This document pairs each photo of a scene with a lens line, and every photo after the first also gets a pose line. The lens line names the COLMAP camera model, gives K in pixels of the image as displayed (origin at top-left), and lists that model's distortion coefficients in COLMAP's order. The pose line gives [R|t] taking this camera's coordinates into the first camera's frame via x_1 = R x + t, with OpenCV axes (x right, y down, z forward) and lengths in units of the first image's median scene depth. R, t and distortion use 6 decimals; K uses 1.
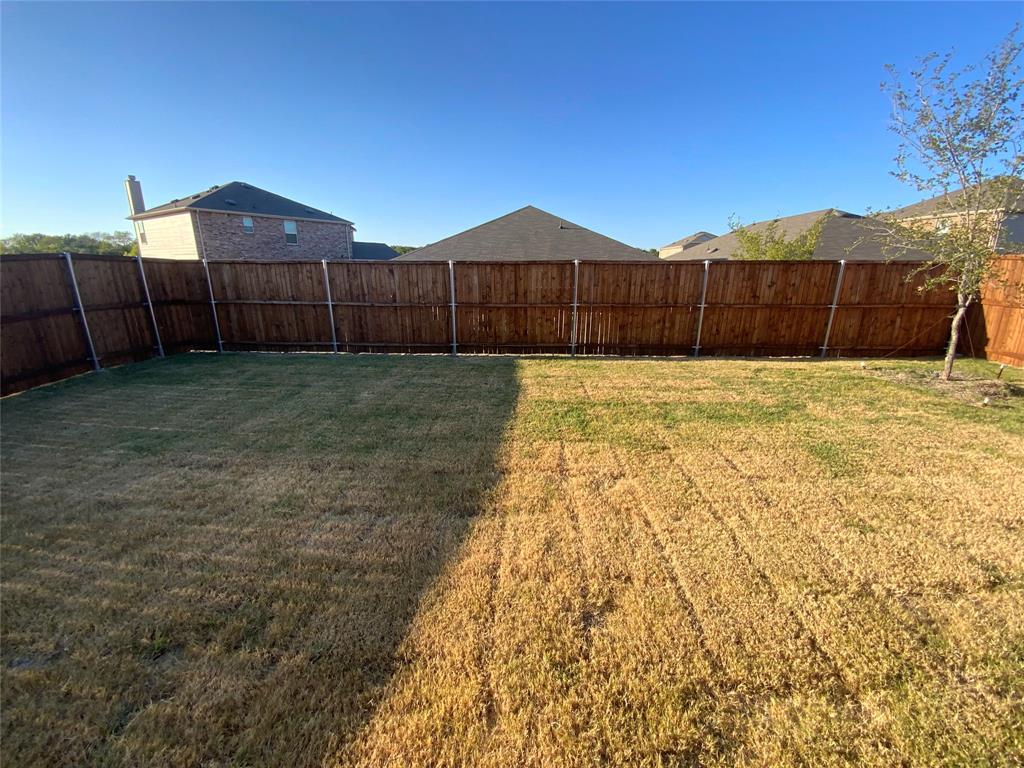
lens RADIAL K [[415.7, 0, 512.0], [0, 415.7, 384.0], [0, 0, 1]] dist [0.013833, -0.011176]
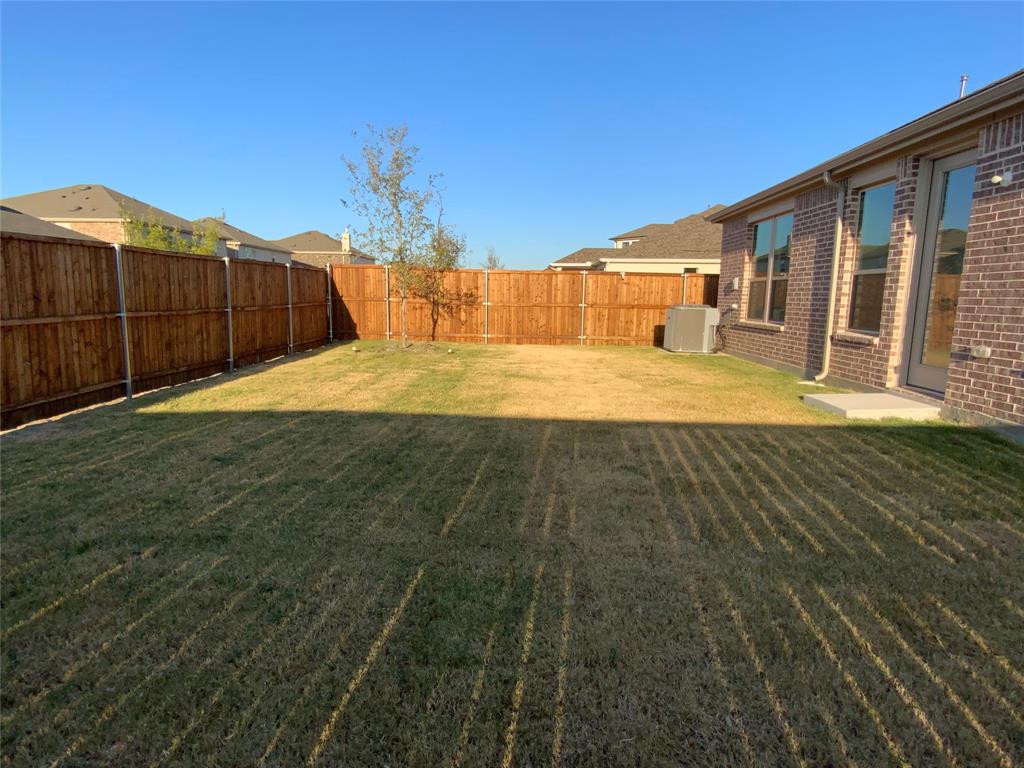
lens RADIAL K [[578.5, 0, 512.0], [0, 578.5, 384.0], [0, 0, 1]] dist [0.001807, 0.000754]
pose [[-0.014050, -0.157737, 0.987381, -0.706719], [0.256138, 0.953962, 0.156043, -0.079287], [-0.966538, 0.255099, 0.027000, 0.448442]]
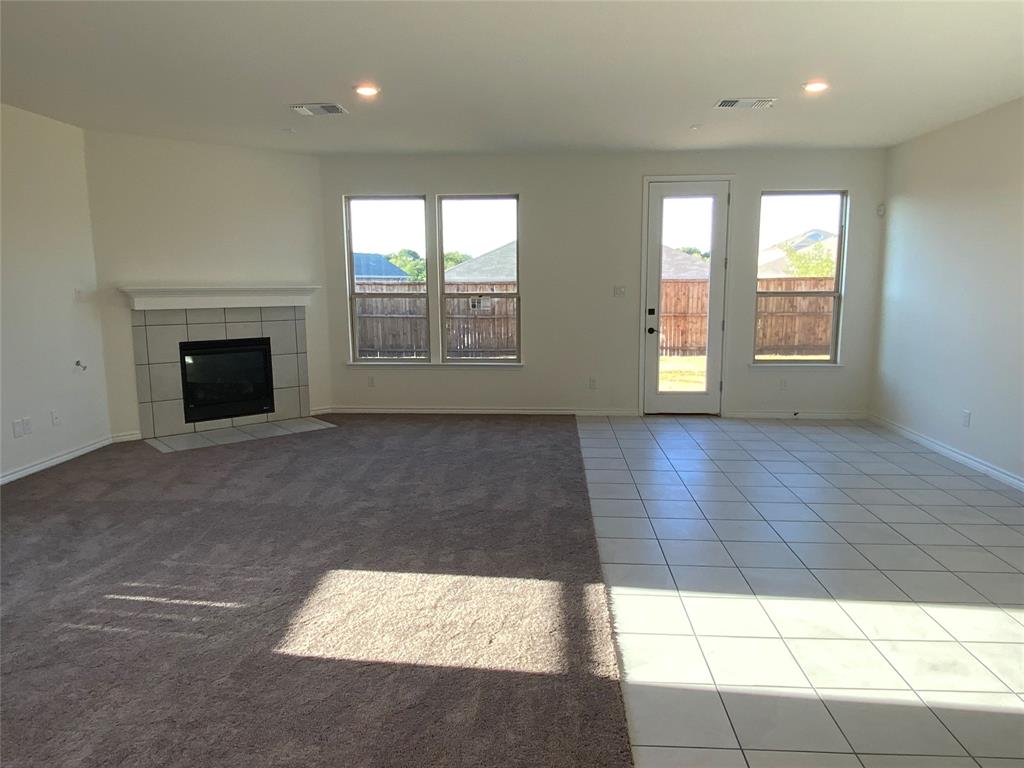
lens RADIAL K [[685.5, 0, 512.0], [0, 685.5, 384.0], [0, 0, 1]] dist [0.030613, -0.002756]
pose [[0.999789, -0.008631, -0.018654, -0.194641], [0.006228, 0.992106, -0.125247, 0.255809], [0.019588, 0.125105, 0.991950, -0.957696]]
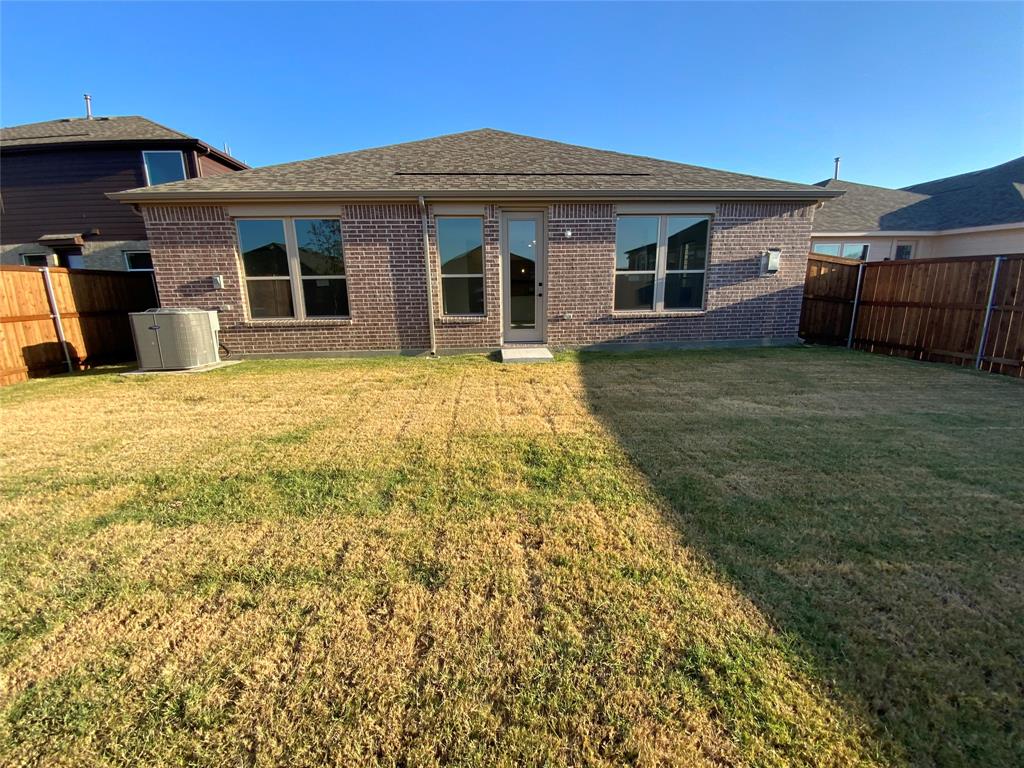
lens RADIAL K [[415.7, 0, 512.0], [0, 415.7, 384.0], [0, 0, 1]] dist [0.013833, -0.011176]
pose [[-0.993106, 0.037618, -0.111024, 0.156344], [-0.019622, 0.880402, 0.473823, -0.200514], [0.115570, 0.472735, -0.873593, 0.870963]]
